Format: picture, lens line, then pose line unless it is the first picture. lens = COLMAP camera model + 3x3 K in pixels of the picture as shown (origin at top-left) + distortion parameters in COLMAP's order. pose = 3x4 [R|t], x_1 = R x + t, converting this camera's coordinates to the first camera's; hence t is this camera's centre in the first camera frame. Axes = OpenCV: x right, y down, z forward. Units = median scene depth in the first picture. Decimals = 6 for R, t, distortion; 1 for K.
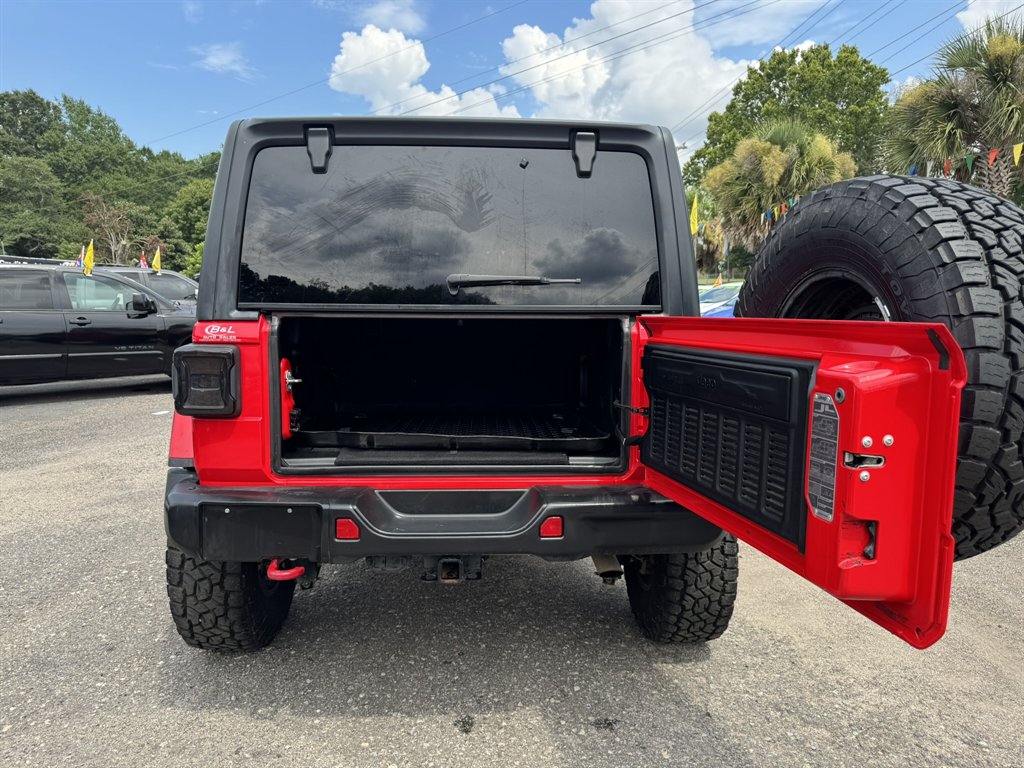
lens RADIAL K [[750.5, 0, 525.4], [0, 750.5, 387.1], [0, 0, 1]] dist [0.008132, -0.006026]
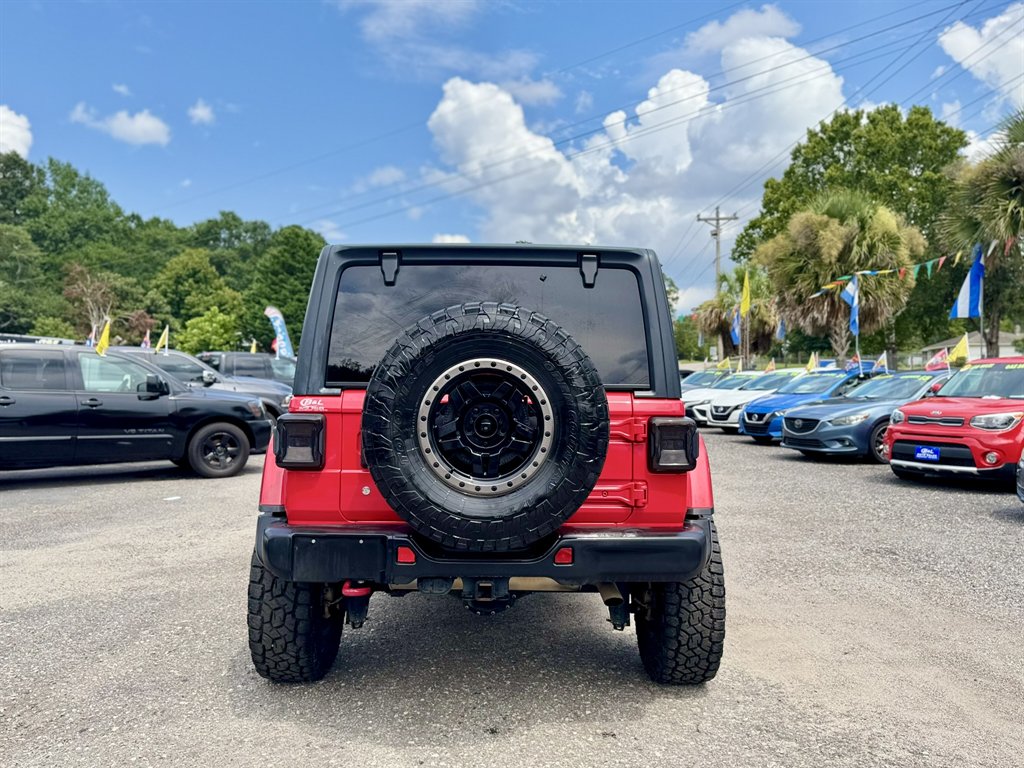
lens RADIAL K [[878.7, 0, 543.2], [0, 878.7, 376.0], [0, 0, 1]] dist [0.044431, -0.054778]
pose [[0.999841, 0.008587, -0.015598, 0.004473], [-0.010493, 0.991912, -0.126496, 0.016401], [0.014386, 0.126640, 0.991844, -0.124410]]
